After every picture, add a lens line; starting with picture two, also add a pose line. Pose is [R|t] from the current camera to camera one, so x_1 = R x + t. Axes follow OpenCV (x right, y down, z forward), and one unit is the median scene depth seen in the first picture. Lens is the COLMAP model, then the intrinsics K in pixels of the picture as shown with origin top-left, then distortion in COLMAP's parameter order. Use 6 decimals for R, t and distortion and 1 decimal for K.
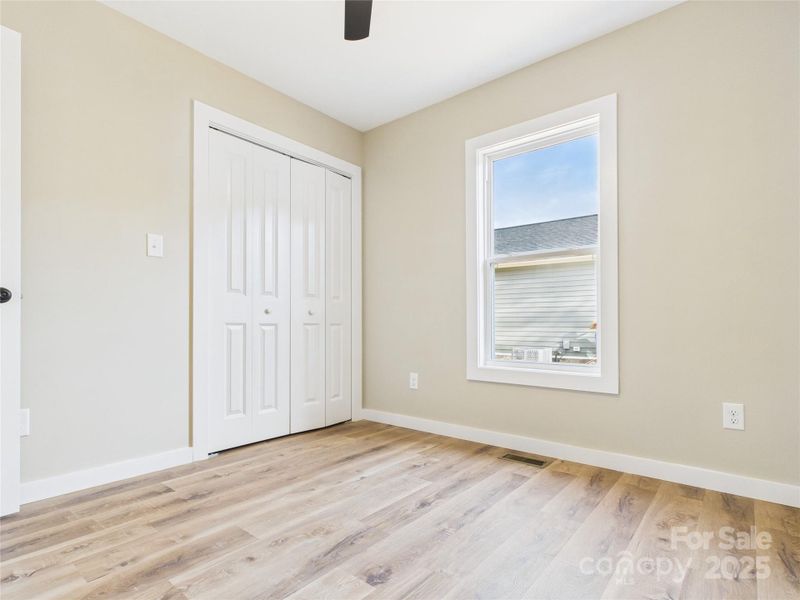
lens RADIAL K [[421.9, 0, 400.5], [0, 421.9, 317.9], [0, 0, 1]] dist [0.002152, -0.000413]
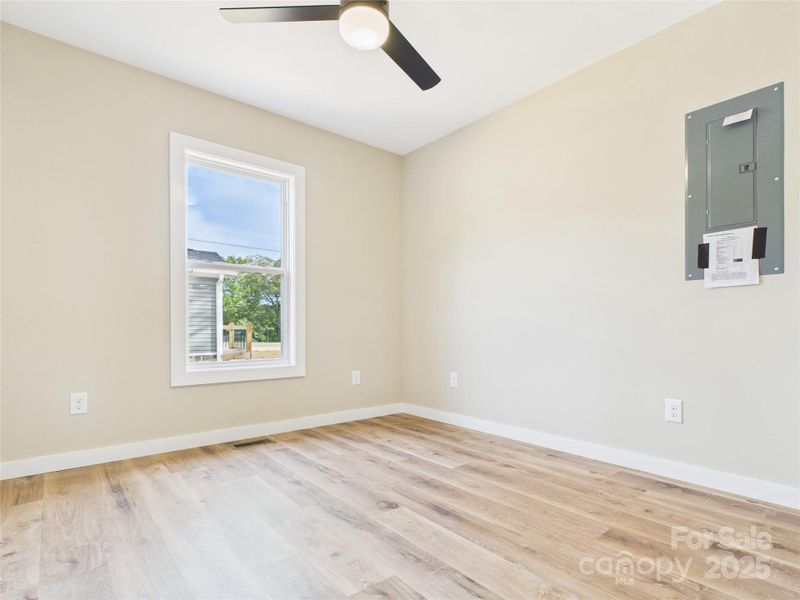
lens RADIAL K [[421.9, 0, 401.4], [0, 421.9, 321.7], [0, 0, 1]] dist [0.002152, -0.000413]
pose [[0.178894, 0.015763, 0.983742, -0.803327], [-0.011938, 0.999833, -0.013850, 0.010314], [-0.983796, -0.009266, 0.179053, 0.396334]]
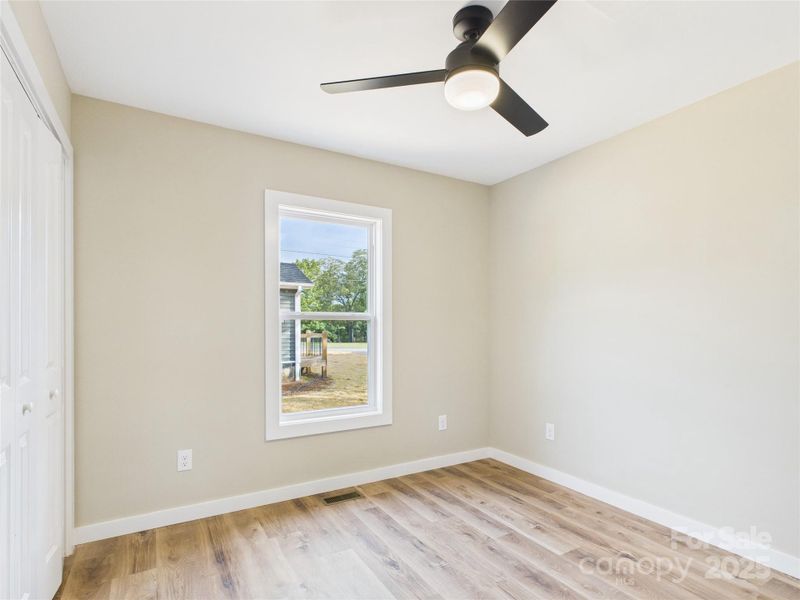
lens RADIAL K [[421.9, 0, 400.4], [0, 421.9, 319.8], [0, 0, 1]] dist [0.002152, -0.000413]
pose [[0.334382, 0.015202, 0.942315, -0.761755], [-0.014346, 0.999836, -0.011040, -0.141783], [-0.942328, -0.009827, 0.334545, 0.478779]]
